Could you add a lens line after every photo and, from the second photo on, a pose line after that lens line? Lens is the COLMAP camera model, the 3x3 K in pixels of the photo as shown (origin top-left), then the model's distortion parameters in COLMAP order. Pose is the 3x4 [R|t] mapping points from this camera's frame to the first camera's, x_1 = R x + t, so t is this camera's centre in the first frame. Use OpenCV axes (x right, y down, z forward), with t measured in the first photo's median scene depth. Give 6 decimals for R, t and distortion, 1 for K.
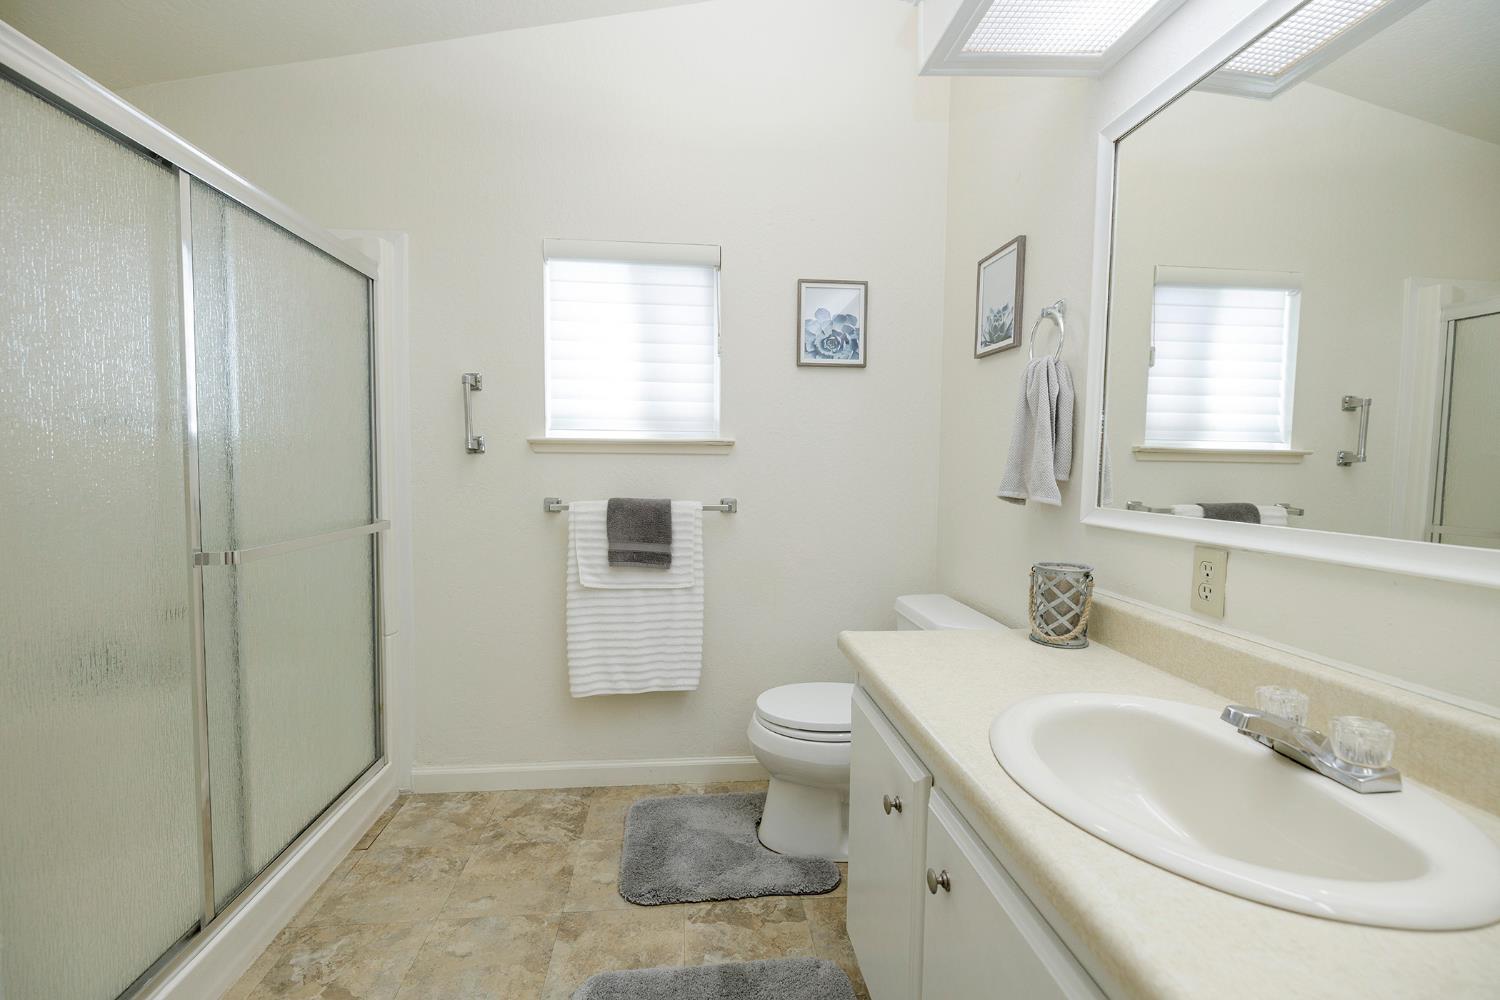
lens RADIAL K [[630.0, 0, 742.5], [0, 630.0, 496.5], [0, 0, 1]] dist [0.001282, -0.000019]
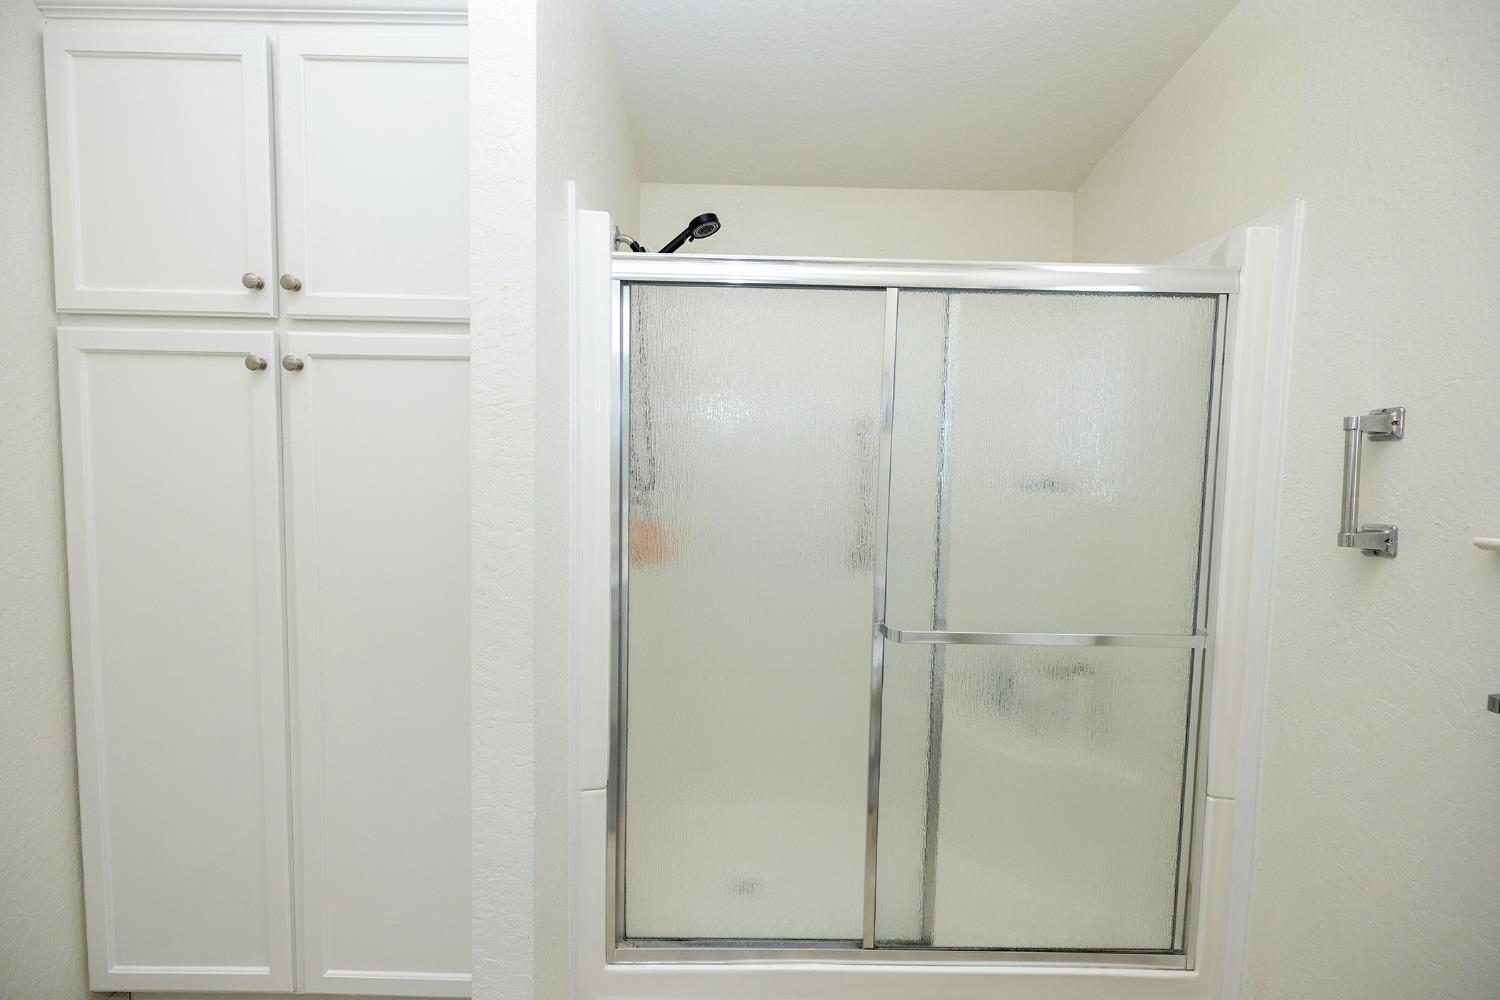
lens RADIAL K [[628.1, 0, 742.4], [0, 628.1, 492.2], [0, 0, 1]] dist [0.001439, -0.000148]
pose [[-0.098963, 0.044101, -0.994113, 0.169947], [-0.071632, 0.996110, 0.051321, -0.119236], [0.992510, 0.076289, -0.095419, 0.541142]]
